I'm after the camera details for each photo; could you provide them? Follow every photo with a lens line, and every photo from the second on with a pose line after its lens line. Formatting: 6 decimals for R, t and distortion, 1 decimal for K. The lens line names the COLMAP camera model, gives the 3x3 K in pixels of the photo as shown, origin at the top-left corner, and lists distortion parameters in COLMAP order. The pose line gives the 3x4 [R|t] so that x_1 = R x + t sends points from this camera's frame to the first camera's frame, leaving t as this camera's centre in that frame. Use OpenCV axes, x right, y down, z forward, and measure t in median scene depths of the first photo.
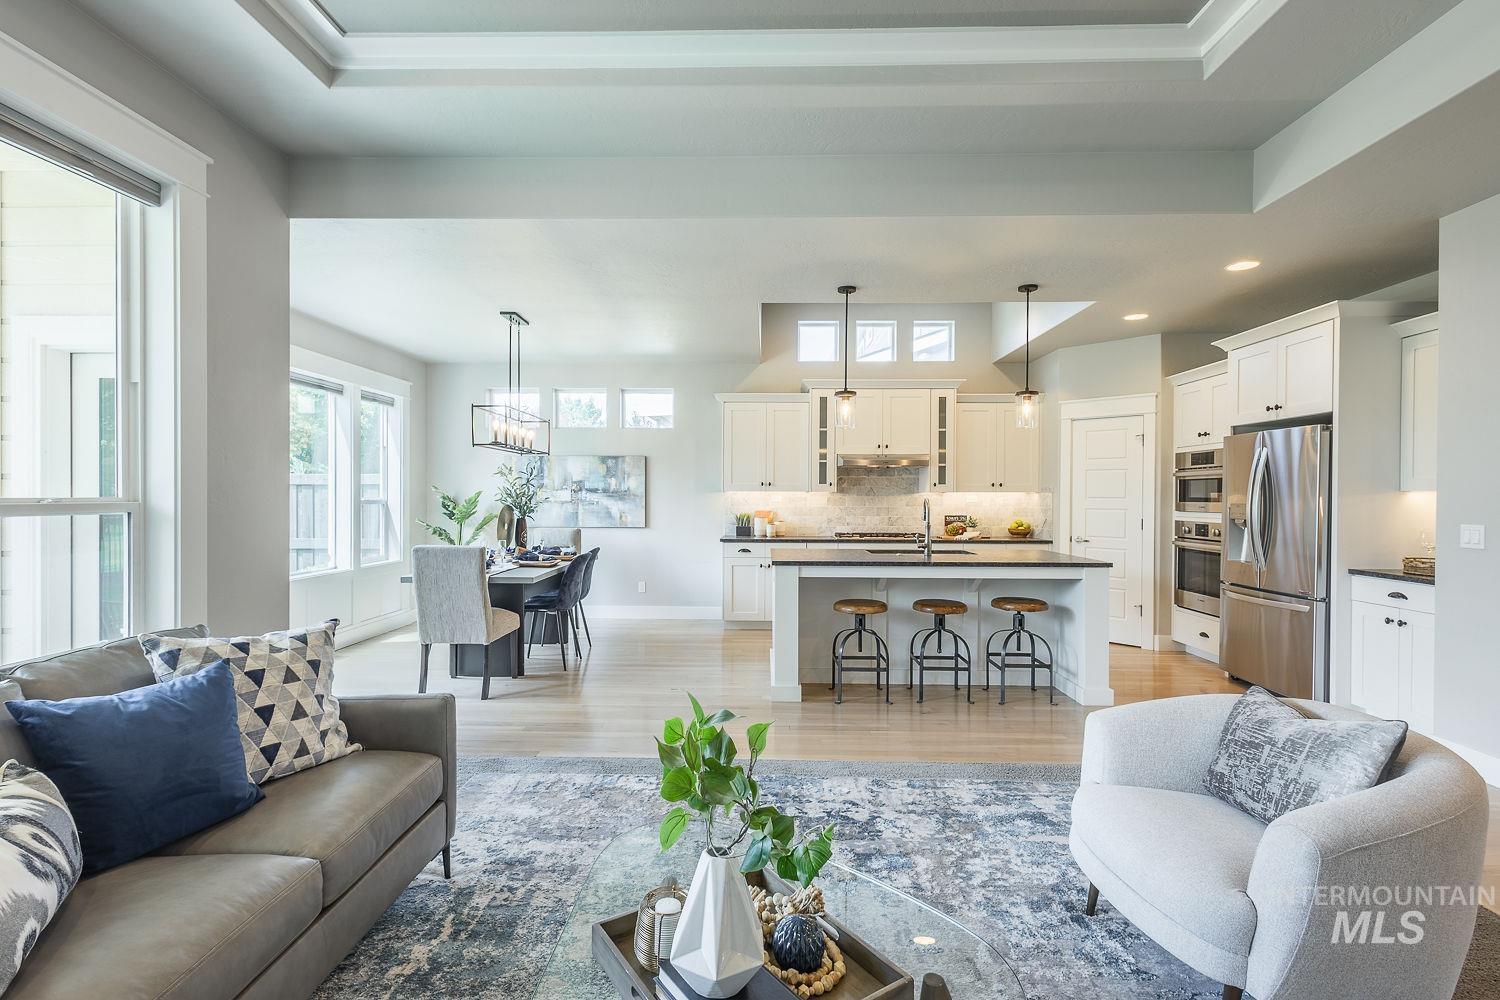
lens RADIAL K [[712.2, 0, 750.0], [0, 712.2, 500.0], [0, 0, 1]] dist [0.013125, -0.000048]
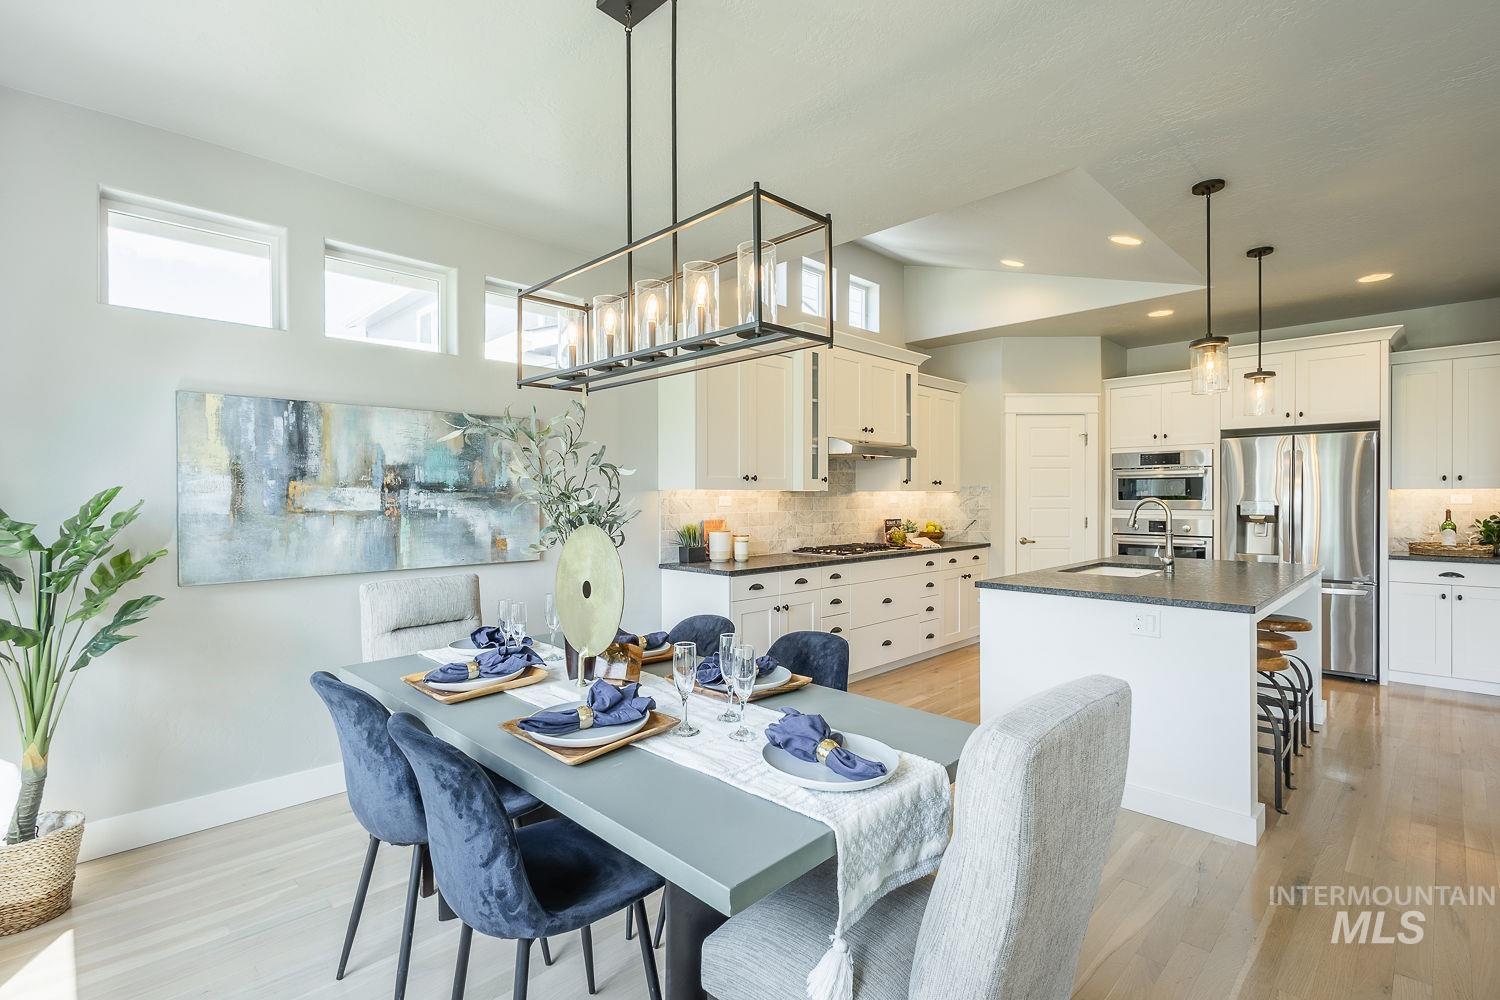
lens RADIAL K [[688.8, 0, 750.0], [0, 688.8, 500.0], [0, 0, 1]] dist [0.008802, -0.001971]
pose [[0.692763, -0.008454, 0.721116, -0.434073], [0.010061, 0.999947, 0.002058, -0.004379], [-0.721095, 0.005829, 0.692811, 0.596991]]
